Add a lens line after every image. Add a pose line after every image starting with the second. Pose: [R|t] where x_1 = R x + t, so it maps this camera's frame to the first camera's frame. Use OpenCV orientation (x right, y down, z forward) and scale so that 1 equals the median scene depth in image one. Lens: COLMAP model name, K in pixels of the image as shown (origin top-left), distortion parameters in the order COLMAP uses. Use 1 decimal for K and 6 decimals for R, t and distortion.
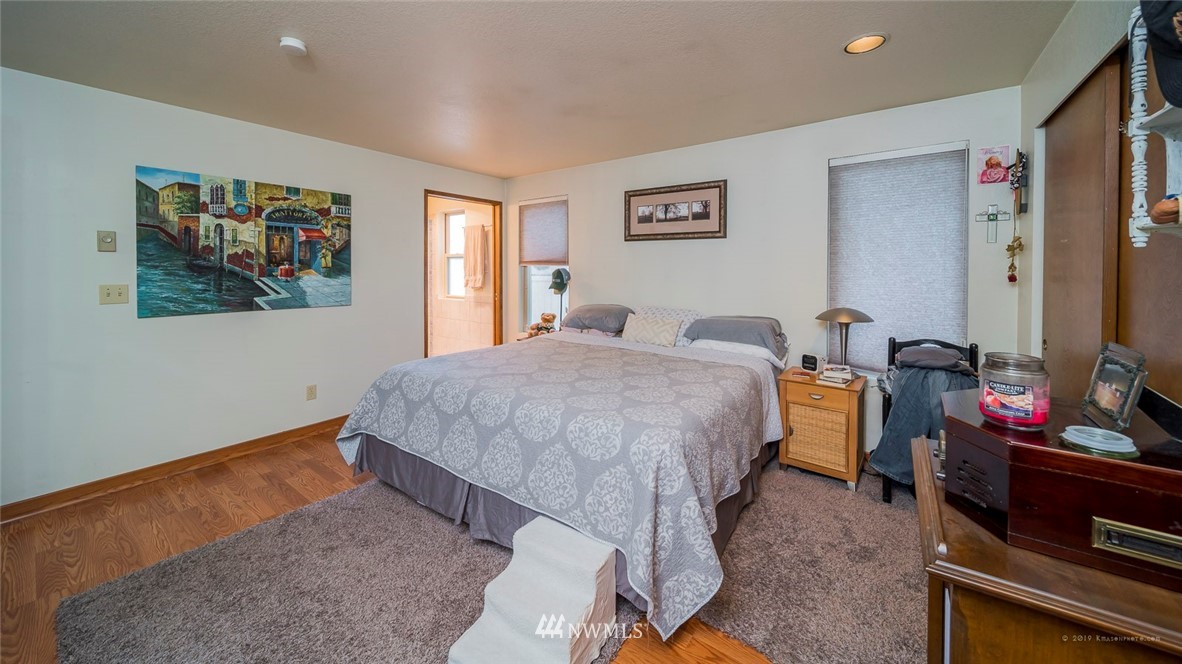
lens RADIAL K [[419.8, 0, 591.0], [0, 419.8, 268.3], [0, 0, 1]] dist [-0.001188, -0.000691]
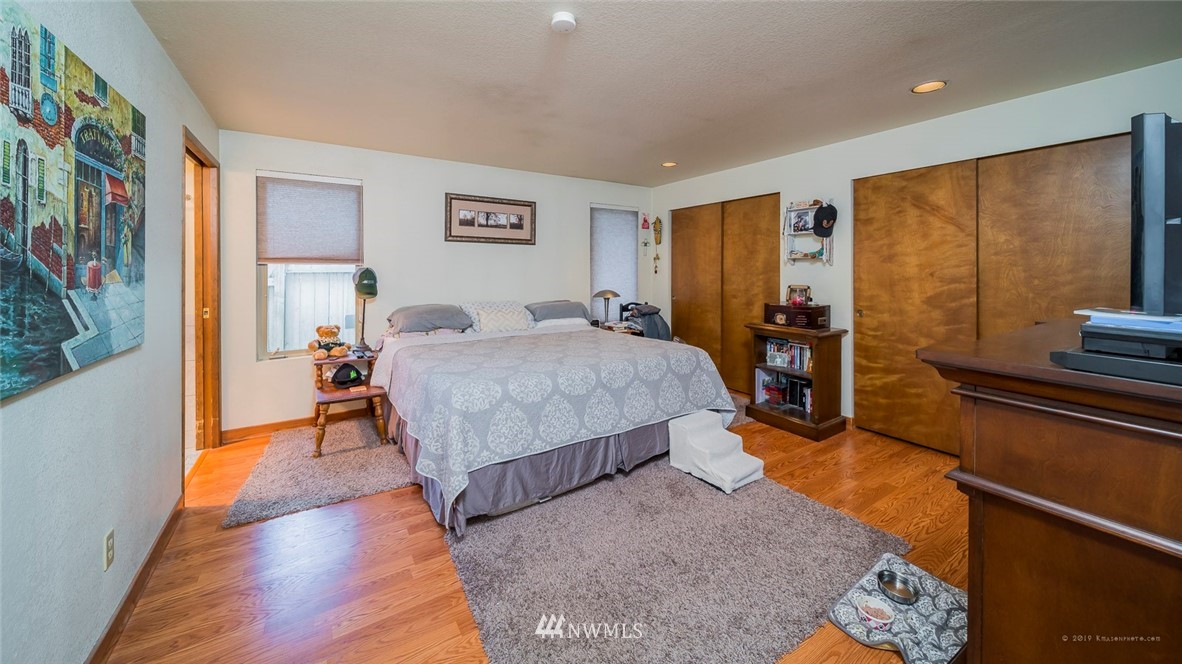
lens RADIAL K [[419.8, 0, 591.0], [0, 419.8, 268.3], [0, 0, 1]] dist [-0.001188, -0.000691]
pose [[0.352618, -0.000974, 0.935767, -0.857812], [0.002393, 0.999997, 0.000139, 0.002517], [-0.935764, 0.002190, 0.352620, 0.349200]]
